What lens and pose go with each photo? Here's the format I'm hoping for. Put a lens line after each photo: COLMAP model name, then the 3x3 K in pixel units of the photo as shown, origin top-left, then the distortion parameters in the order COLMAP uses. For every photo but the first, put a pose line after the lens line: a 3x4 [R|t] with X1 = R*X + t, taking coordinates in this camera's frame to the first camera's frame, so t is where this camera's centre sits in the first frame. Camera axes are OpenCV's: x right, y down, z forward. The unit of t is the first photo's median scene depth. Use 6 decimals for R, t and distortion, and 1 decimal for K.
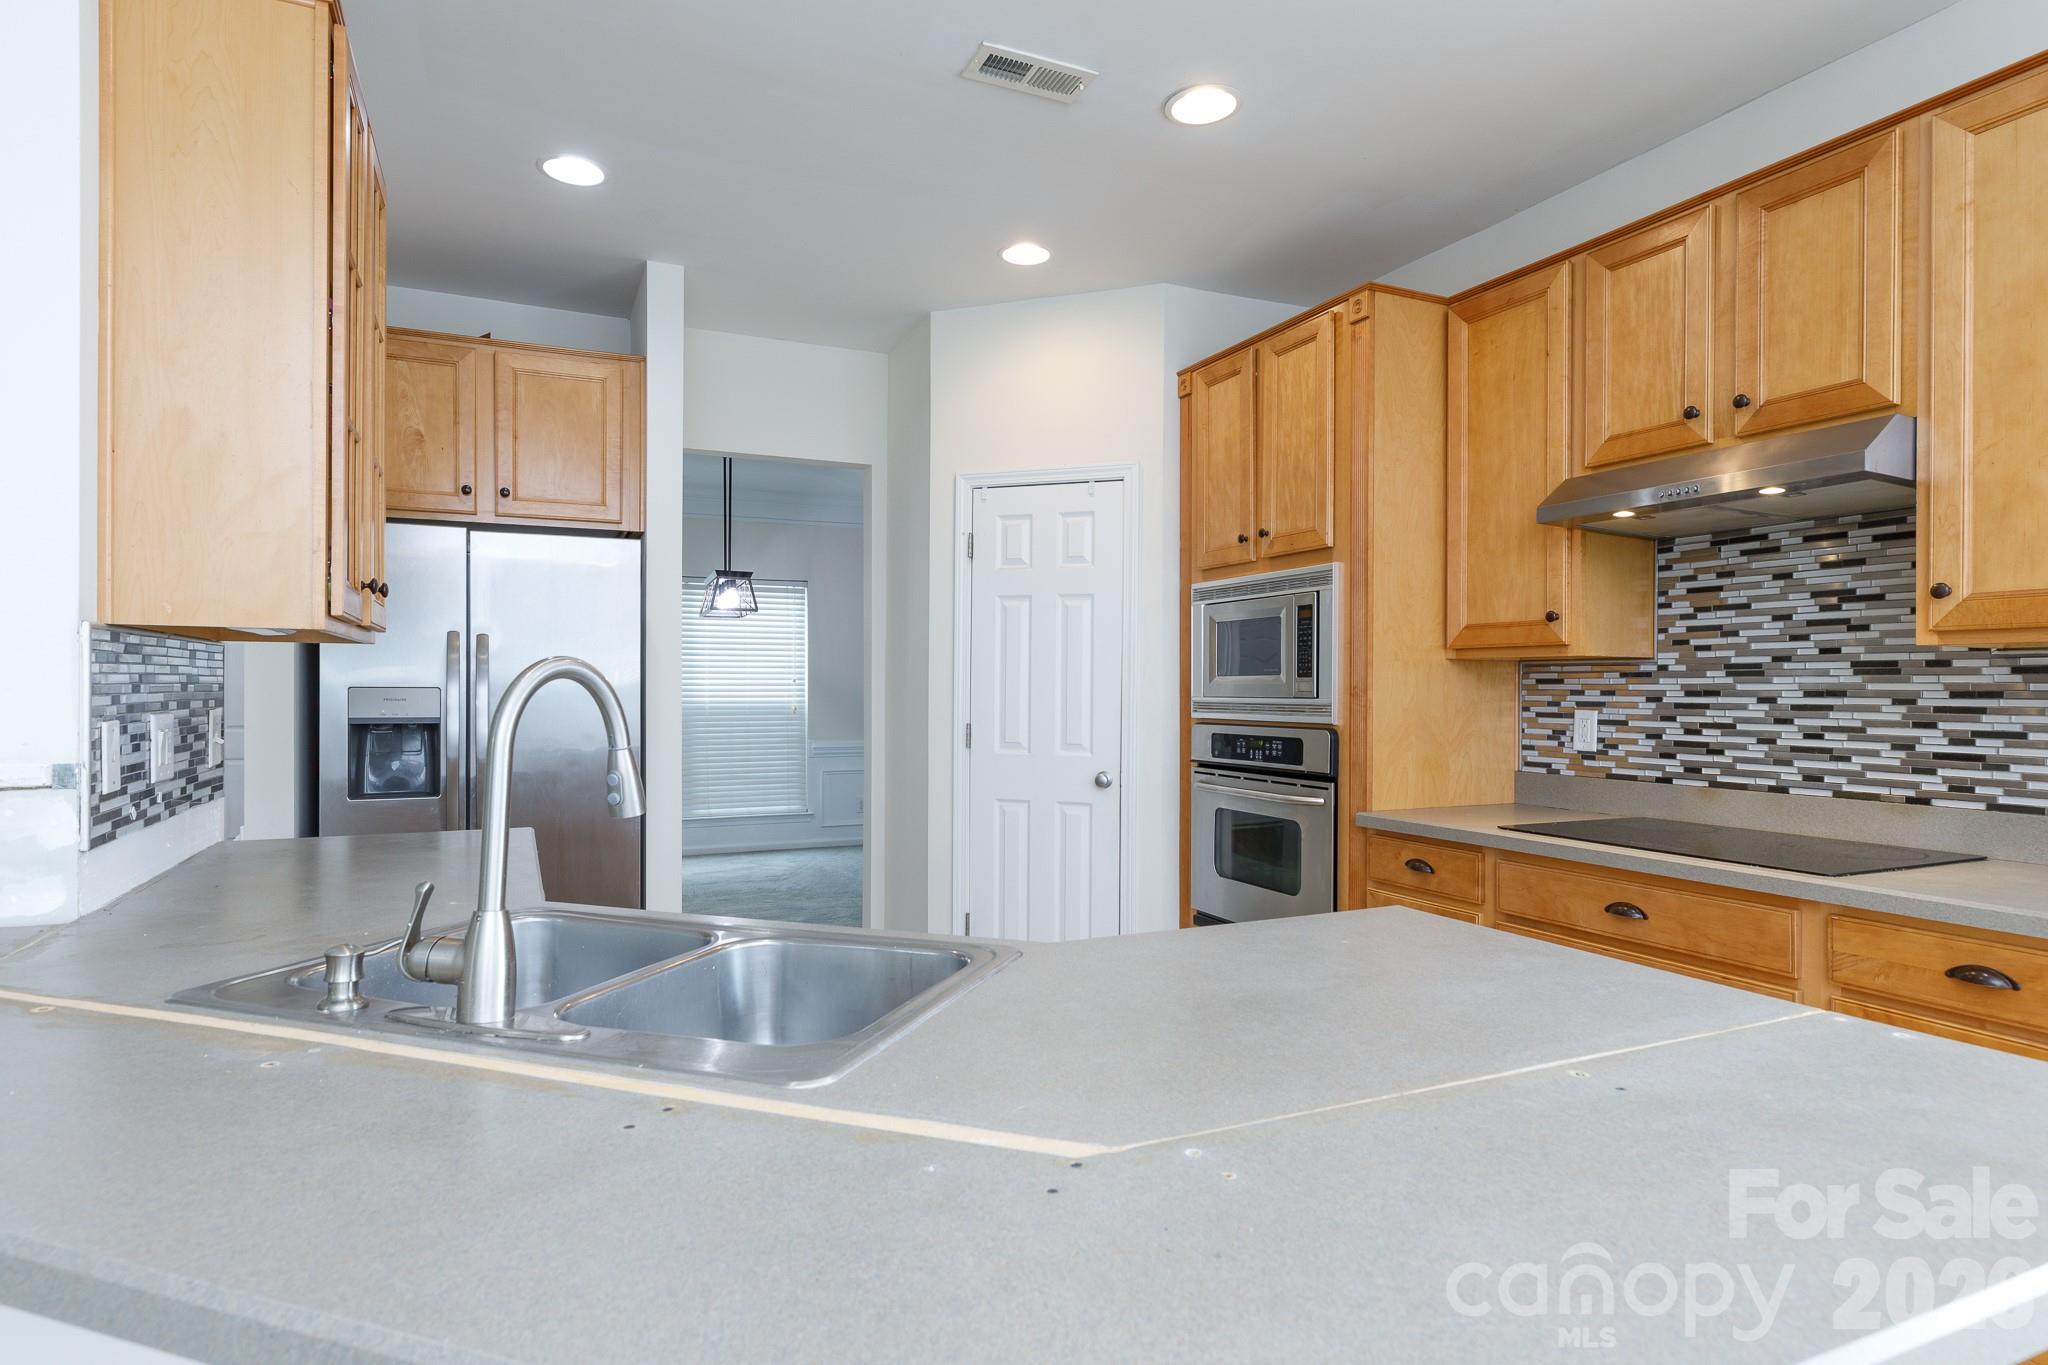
lens RADIAL K [[1102.7, 0, 1027.9], [0, 1102.7, 691.9], [0, 0, 1]] dist [0.002541, 0.001408]
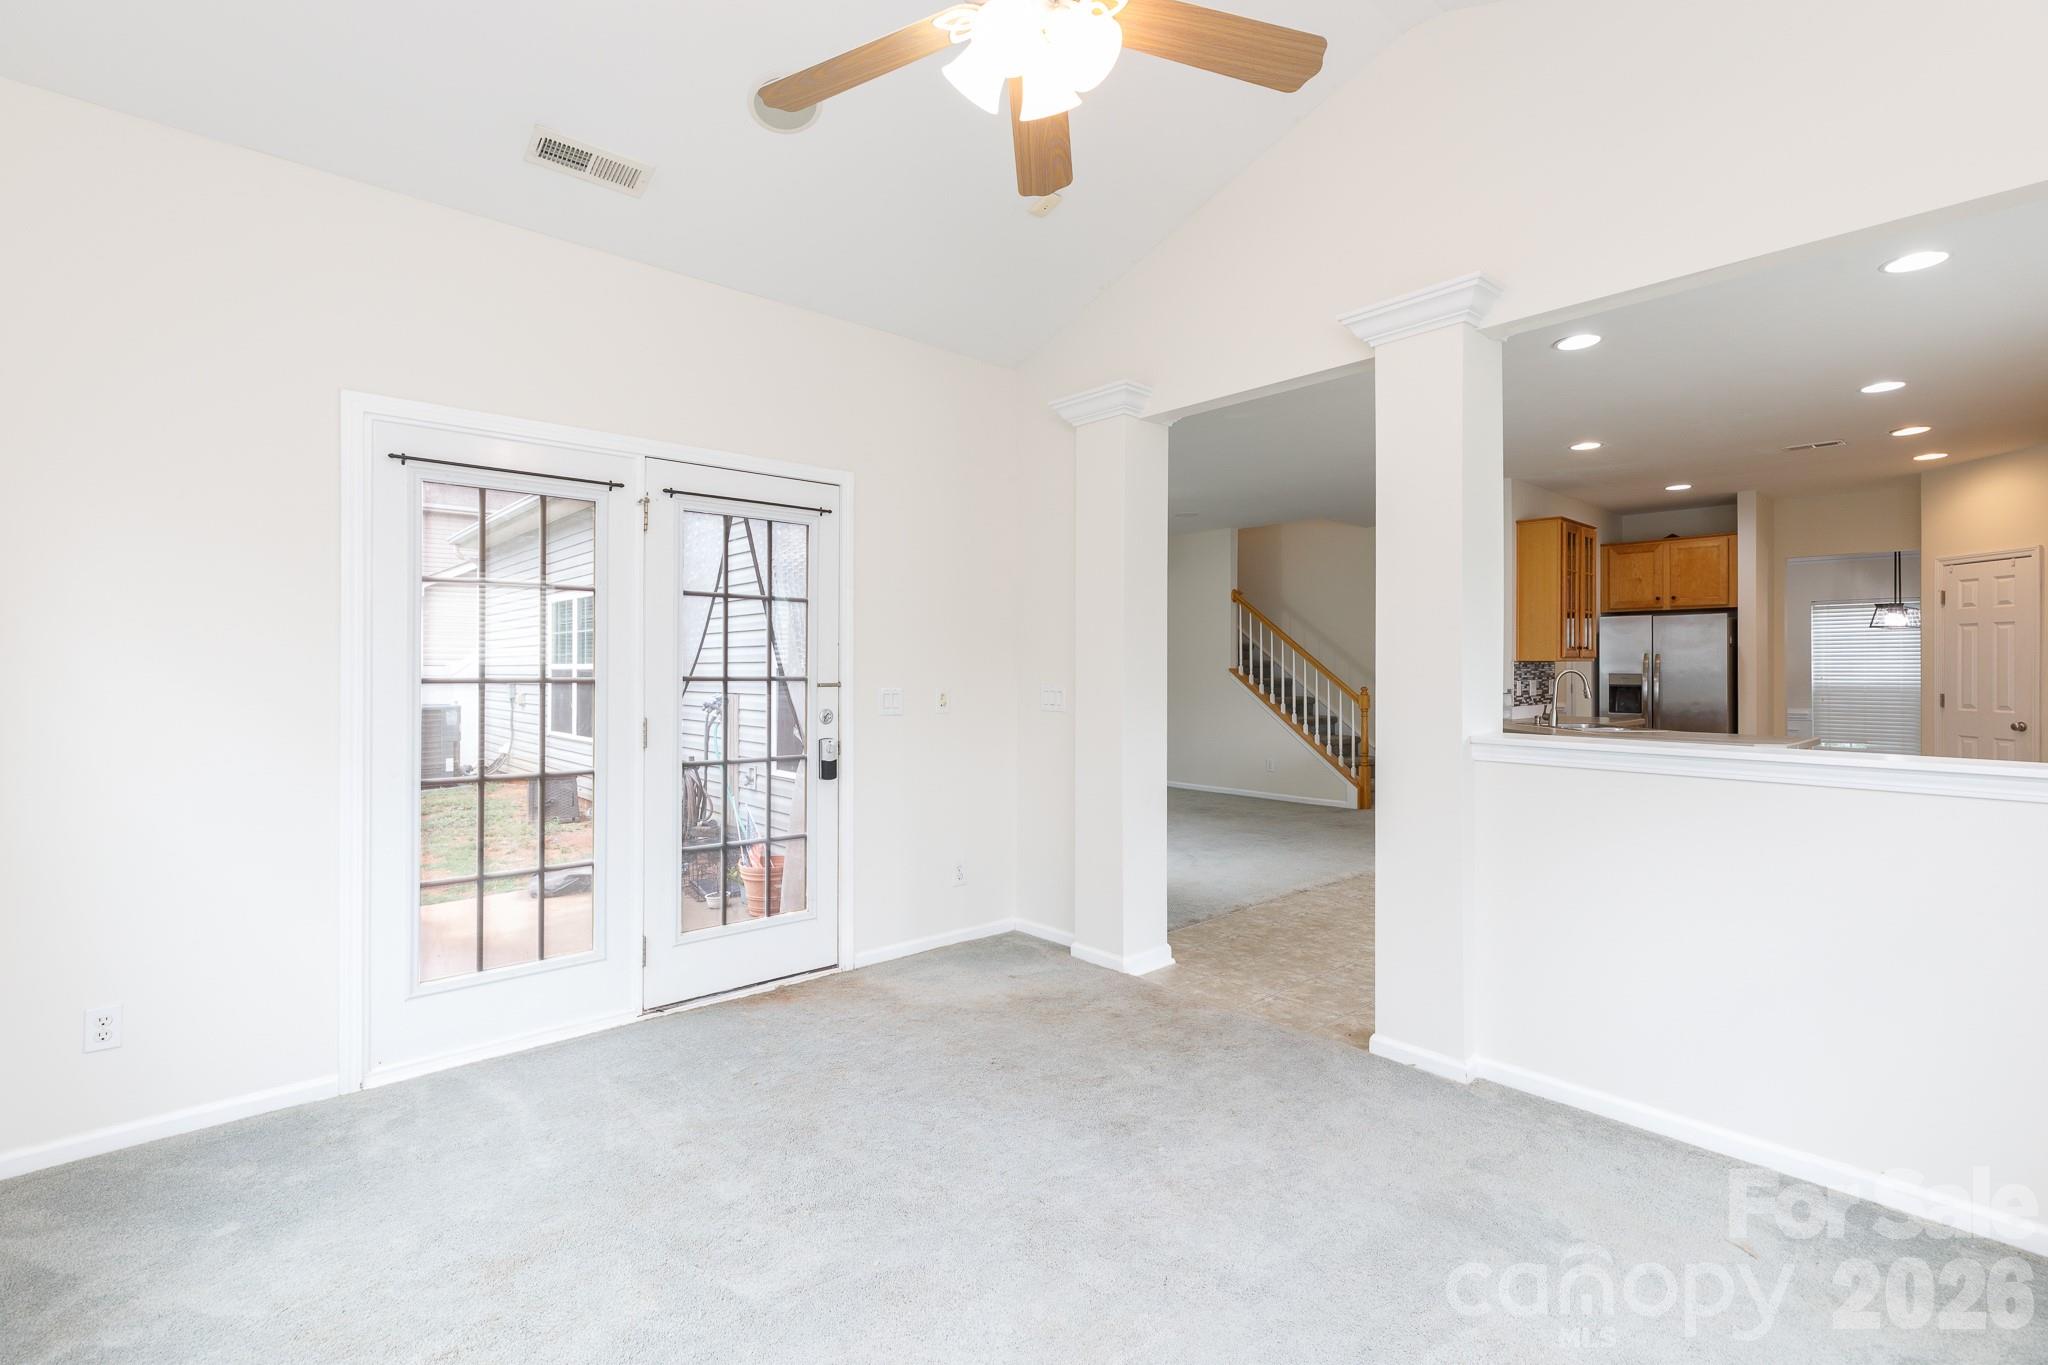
lens RADIAL K [[921.9, 0, 1026.0], [0, 921.9, 668.8], [0, 0, 1]] dist [0.006042, -0.000377]
pose [[0.300703, -0.004933, -0.953705, 1.510713], [-0.005023, 0.999965, -0.006756, 0.007279], [0.953705, 0.006822, 0.300667, -1.443476]]
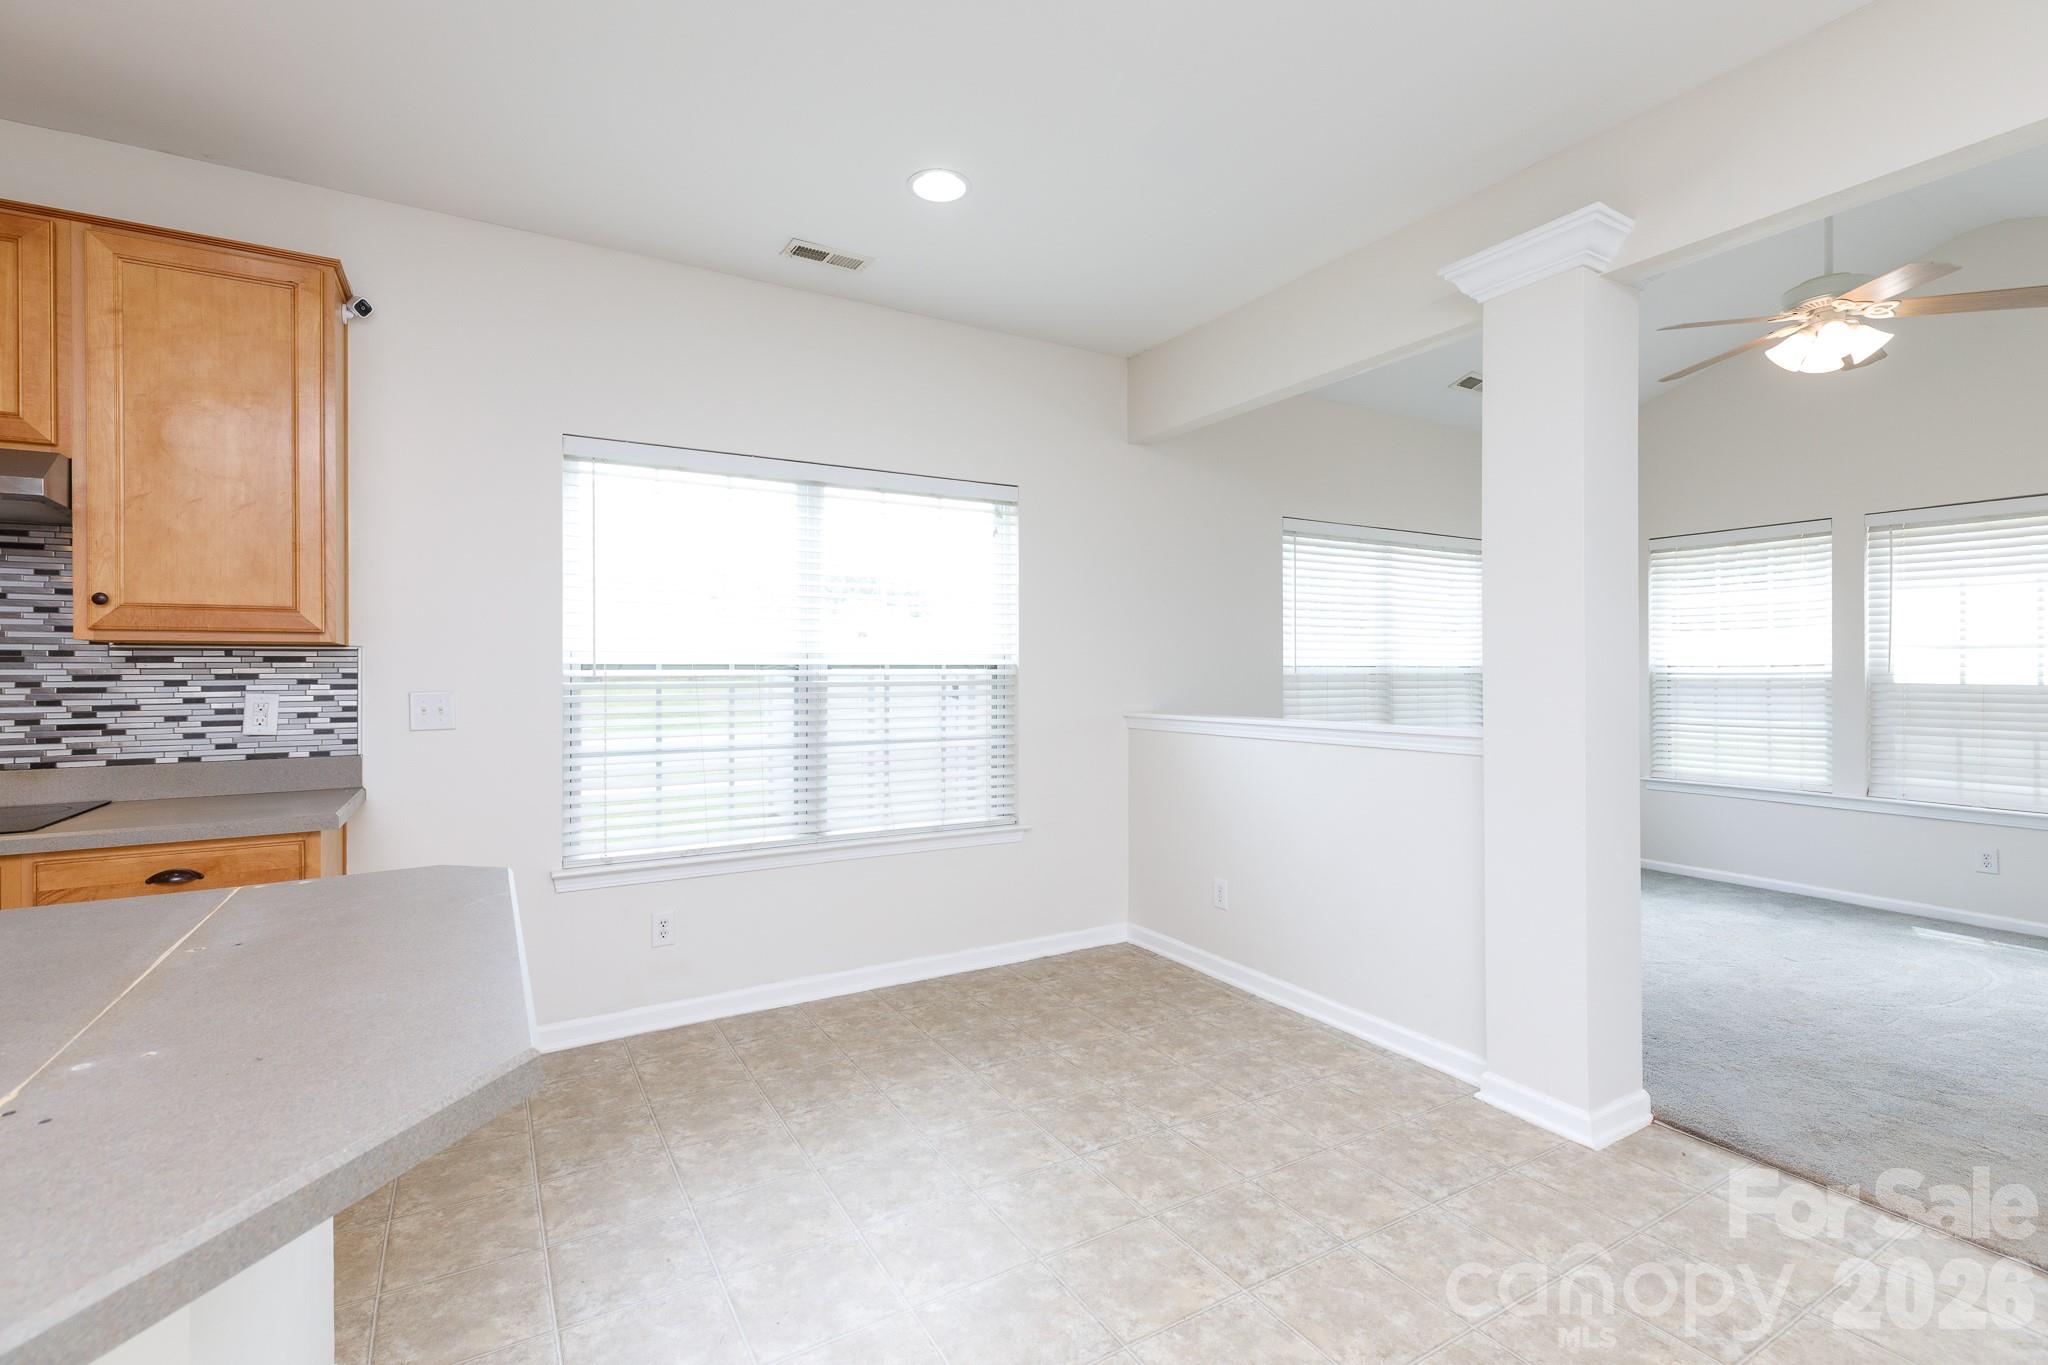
lens RADIAL K [[921.9, 0, 1014.8], [0, 921.9, 667.8], [0, 0, 1]] dist [0.006042, -0.000377]
pose [[-0.094748, -0.000874, 0.995501, -0.284765], [0.006988, 0.999974, 0.001543, -0.003299], [-0.995477, 0.007103, -0.094739, 0.023968]]
